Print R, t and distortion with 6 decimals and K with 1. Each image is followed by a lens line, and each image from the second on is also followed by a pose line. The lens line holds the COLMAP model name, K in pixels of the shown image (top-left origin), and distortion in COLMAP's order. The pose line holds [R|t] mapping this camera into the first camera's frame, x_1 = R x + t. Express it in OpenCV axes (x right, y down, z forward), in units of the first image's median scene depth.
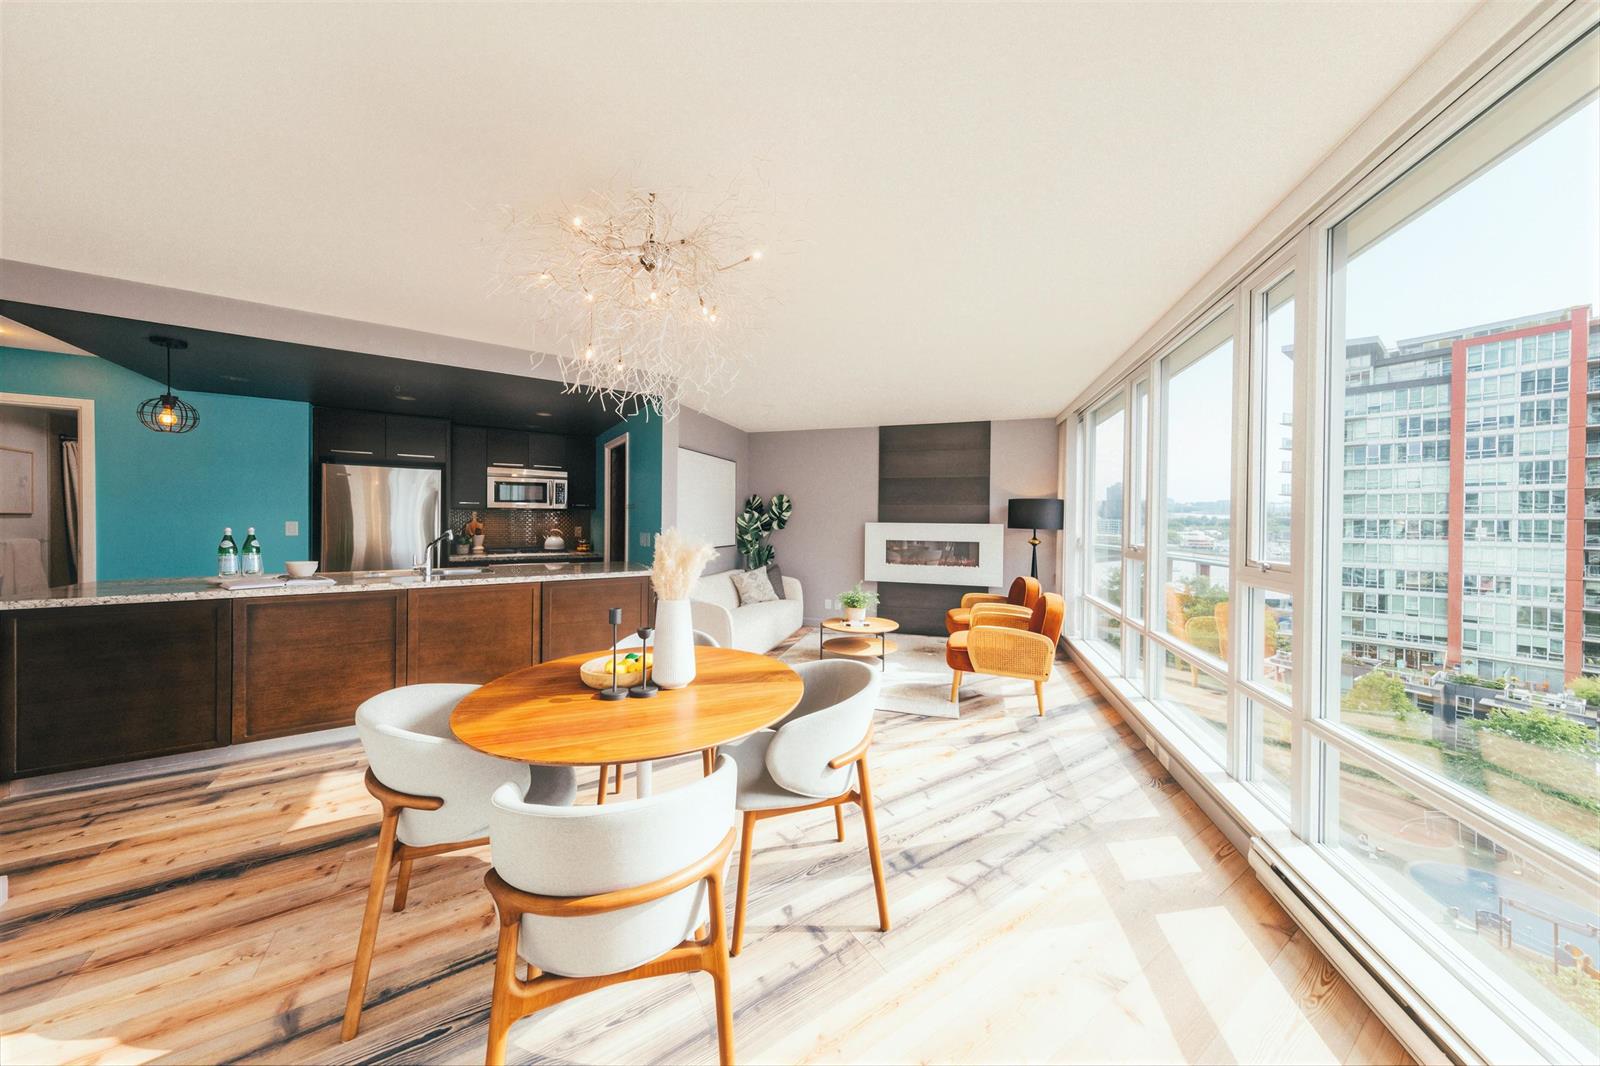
lens RADIAL K [[501.2, 0, 795.1], [0, 501.2, 523.4], [0, 0, 1]] dist [0.005533, 0.000131]
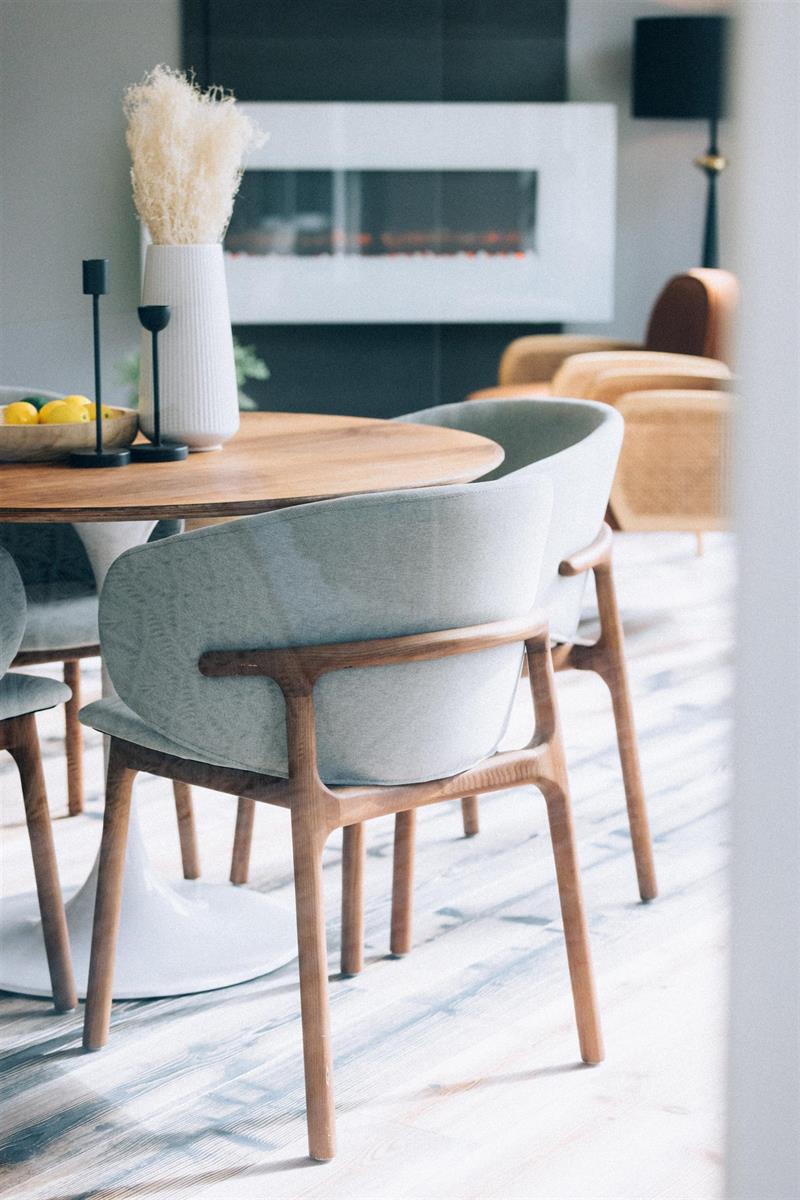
lens RADIAL K [[2459.0, 0, 400.0], [0, 2459.0, 600.0], [0, 0, 1]] dist [0.081246, 0.088439]
pose [[0.917601, -0.081087, 0.389145, -0.282227], [0.010888, 0.983733, 0.179309, 0.024500], [-0.397354, -0.160297, 0.903556, -0.304300]]
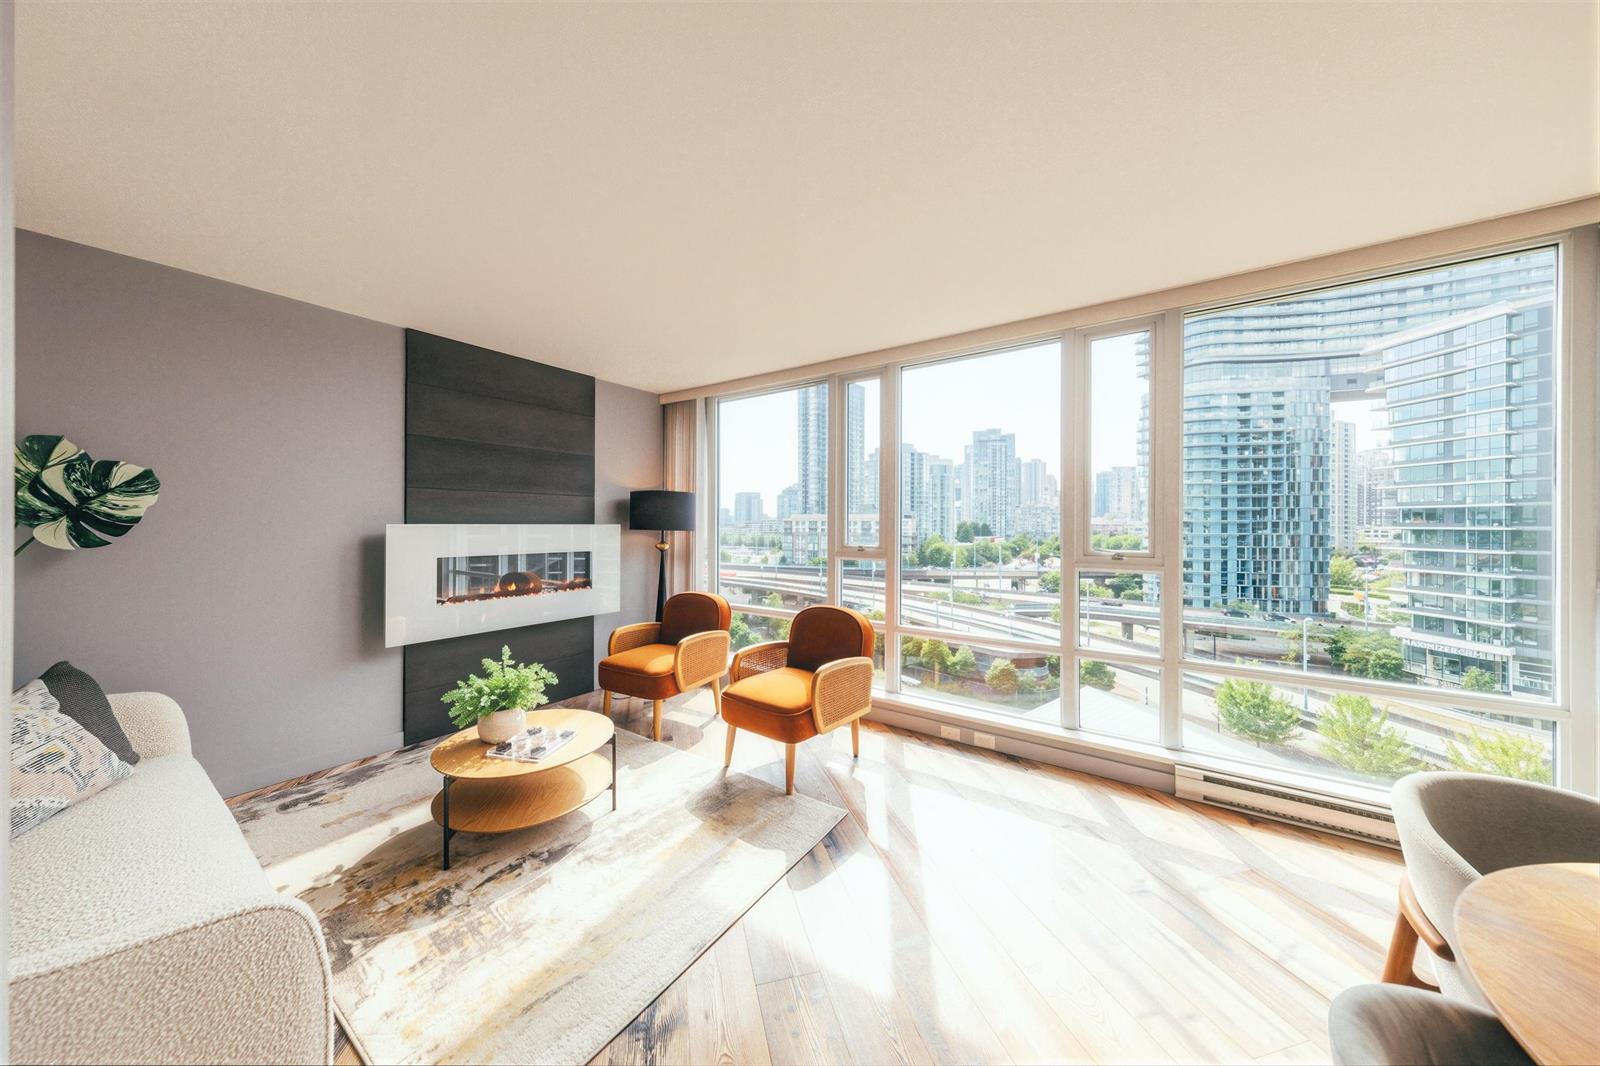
lens RADIAL K [[517.9, 0, 794.3], [0, 517.9, 523.8], [0, 0, 1]] dist [0.002042, 0.000124]
pose [[0.298051, -0.007176, 0.954523, -0.217921], [0.006235, 0.999965, 0.005570, -0.002653], [-0.954529, 0.004291, 0.298086, 0.512123]]
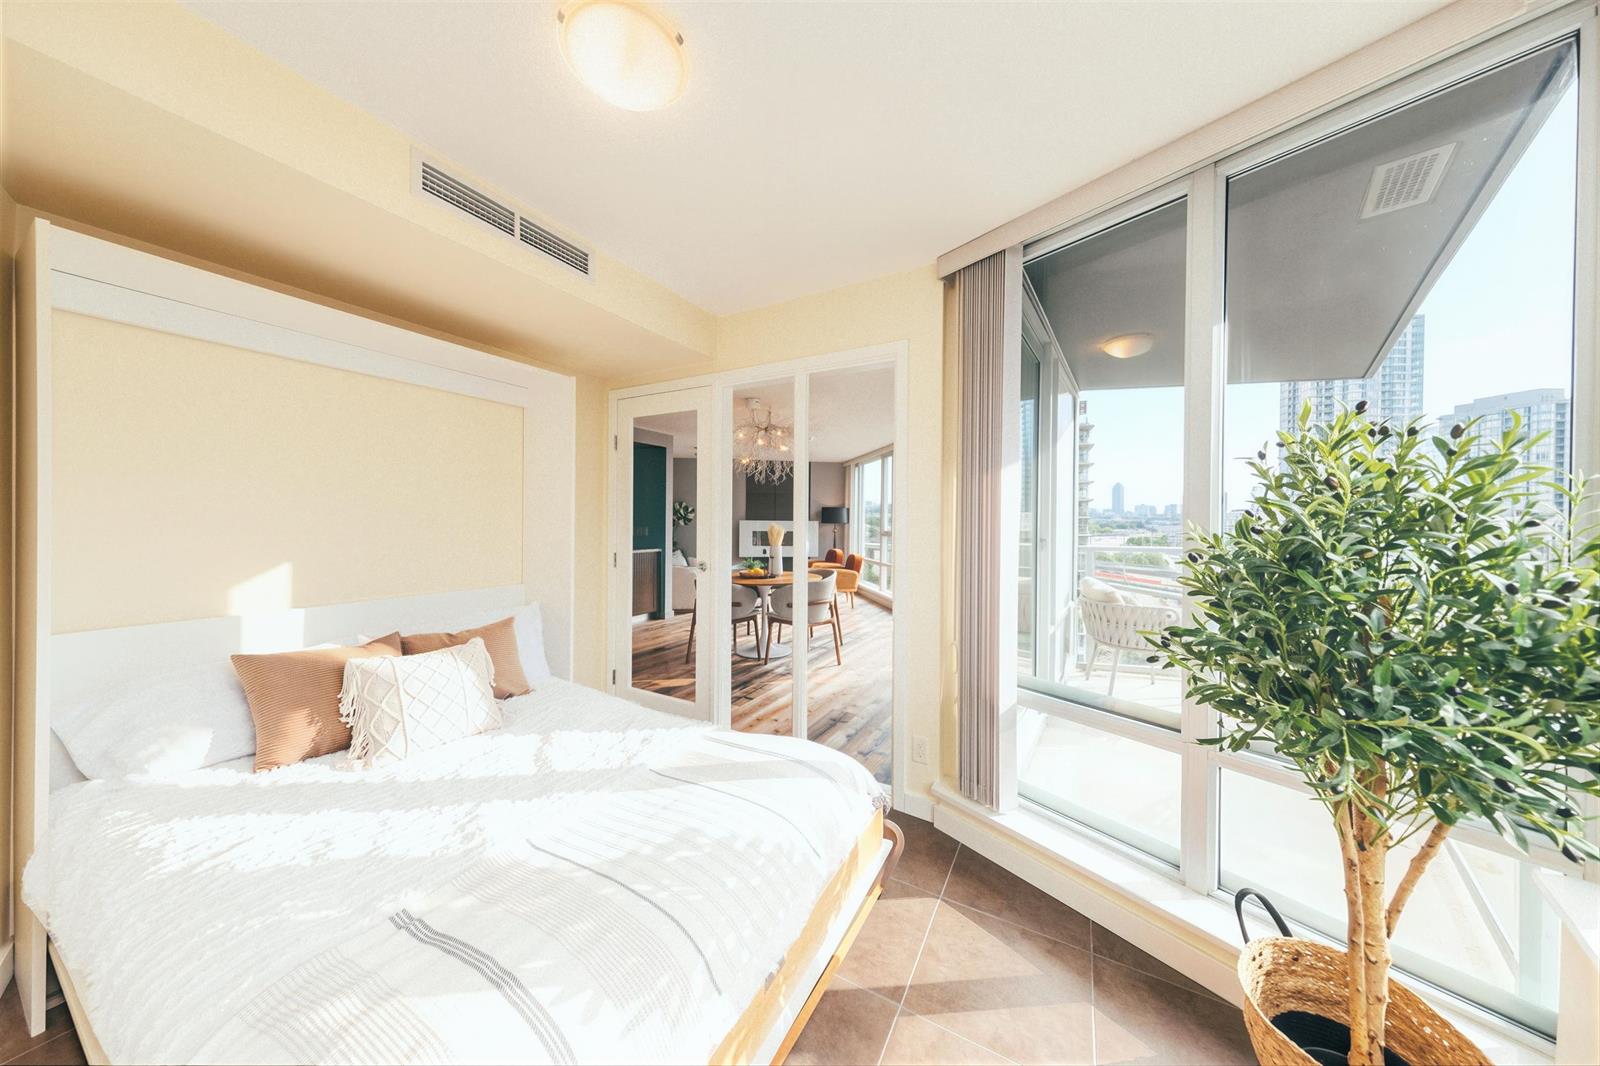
lens RADIAL K [[517.9, 0, 794.3], [0, 517.9, 523.8], [0, 0, 1]] dist [0.002042, 0.000124]
pose [[0.876193, -0.004319, 0.481941, -0.518336], [0.001646, 0.999981, 0.005969, -0.001178], [-0.481958, -0.004437, 0.876183, -0.541561]]
